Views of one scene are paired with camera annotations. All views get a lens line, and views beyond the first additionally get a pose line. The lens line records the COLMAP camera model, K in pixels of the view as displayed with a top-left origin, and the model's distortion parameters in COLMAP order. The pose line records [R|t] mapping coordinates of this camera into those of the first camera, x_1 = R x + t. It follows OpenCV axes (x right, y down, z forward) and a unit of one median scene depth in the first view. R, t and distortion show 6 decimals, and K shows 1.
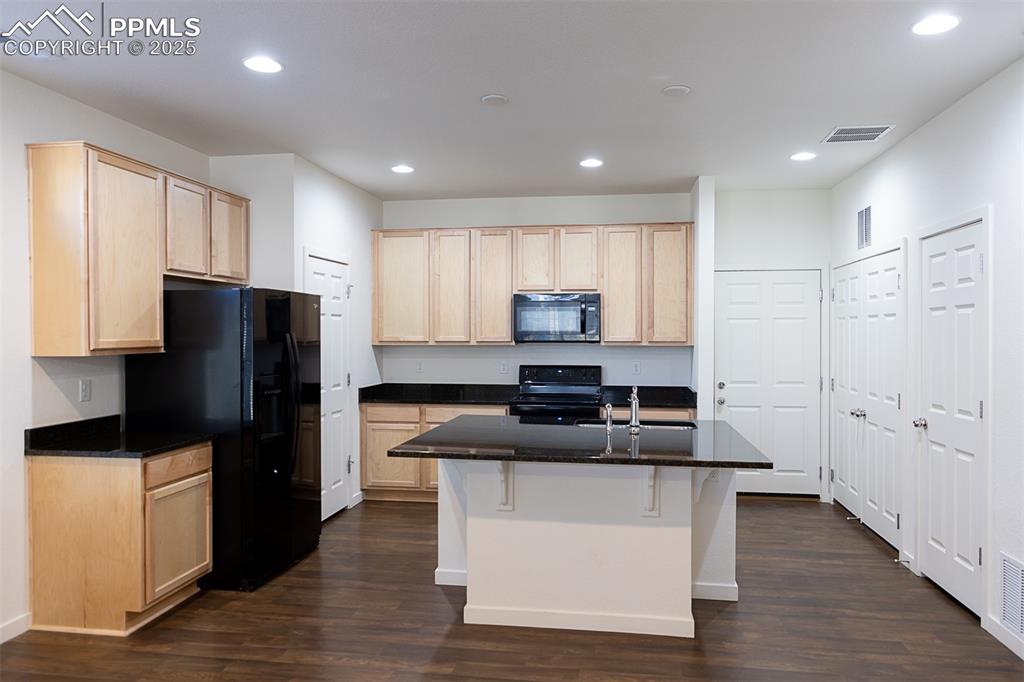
lens RADIAL K [[706.9, 0, 518.4], [0, 706.9, 346.4], [0, 0, 1]] dist [0.004442, 0.000963]
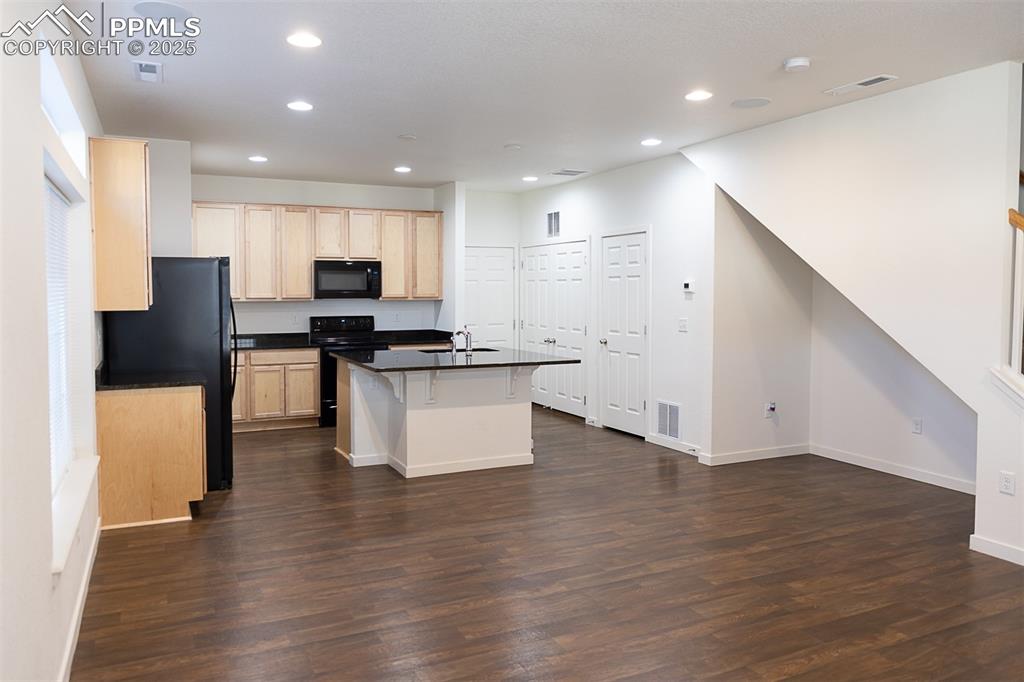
lens RADIAL K [[706.9, 0, 472.6], [0, 706.9, 328.0], [0, 0, 1]] dist [0.004442, 0.000963]
pose [[0.845516, -0.030070, 0.533103, -0.528504], [0.011800, 0.999221, 0.037647, 0.003532], [-0.533820, -0.025540, 0.845213, -0.260880]]
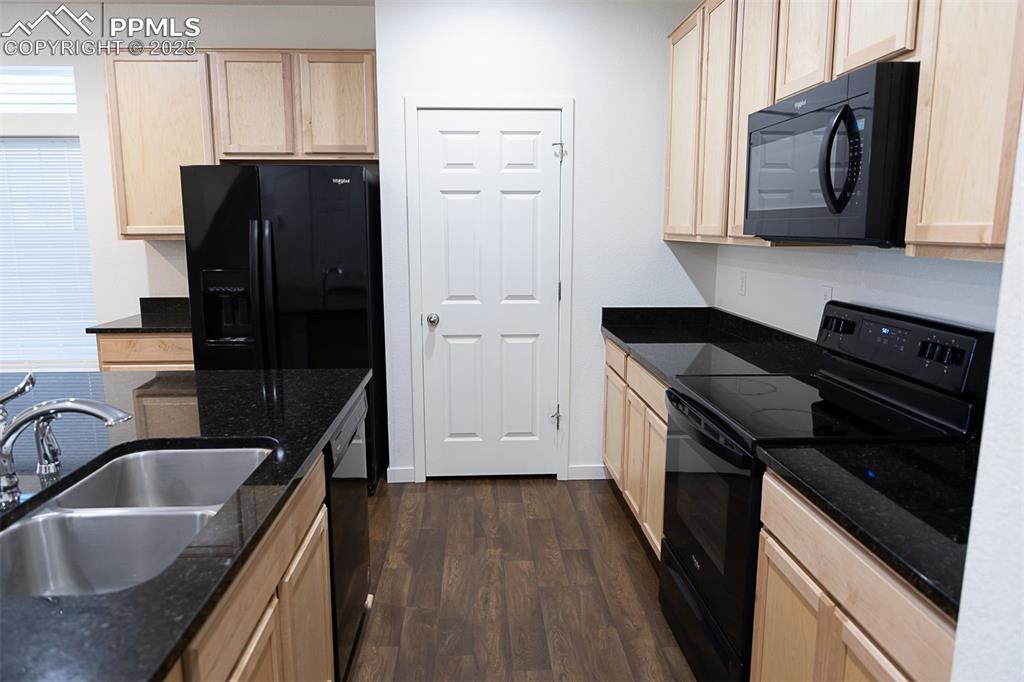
lens RADIAL K [[671.7, 0, 508.4], [0, 671.7, 341.1], [0, 0, 1]] dist [-0.007801, 0.000774]
pose [[0.199215, 0.165383, -0.965900, 0.408957], [-0.018278, 0.986112, 0.165073, -0.010757], [0.979785, -0.015230, 0.199471, 0.937789]]
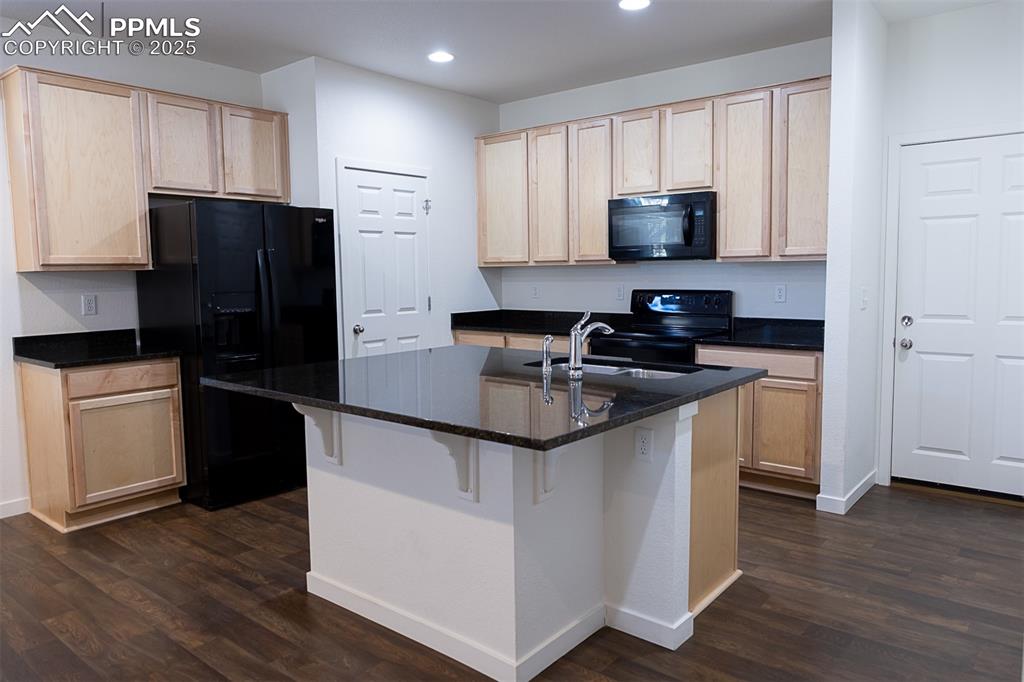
lens RADIAL K [[700.3, 0, 520.7], [0, 700.3, 337.3], [0, 0, 1]] dist [0.000847, -0.004257]
pose [[0.861823, 0.036960, -0.505861, 0.372196], [0.003506, 0.996884, 0.078809, 0.021948], [0.507197, -0.069693, 0.859007, 0.305362]]
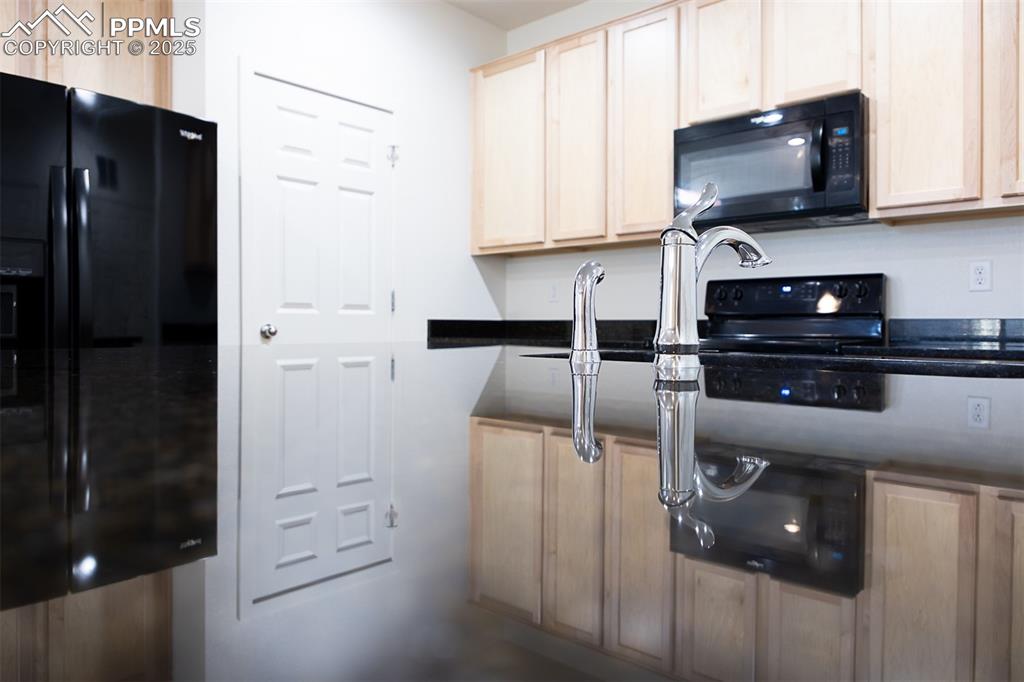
lens RADIAL K [[700.3, 0, 508.7], [0, 700.3, 325.5], [0, 0, 1]] dist [0.000847, -0.004257]
pose [[0.838184, 0.001632, -0.545384, 0.195189], [-0.012267, 0.999799, -0.015861, 0.086257], [0.545249, 0.019985, 0.838036, 0.622705]]
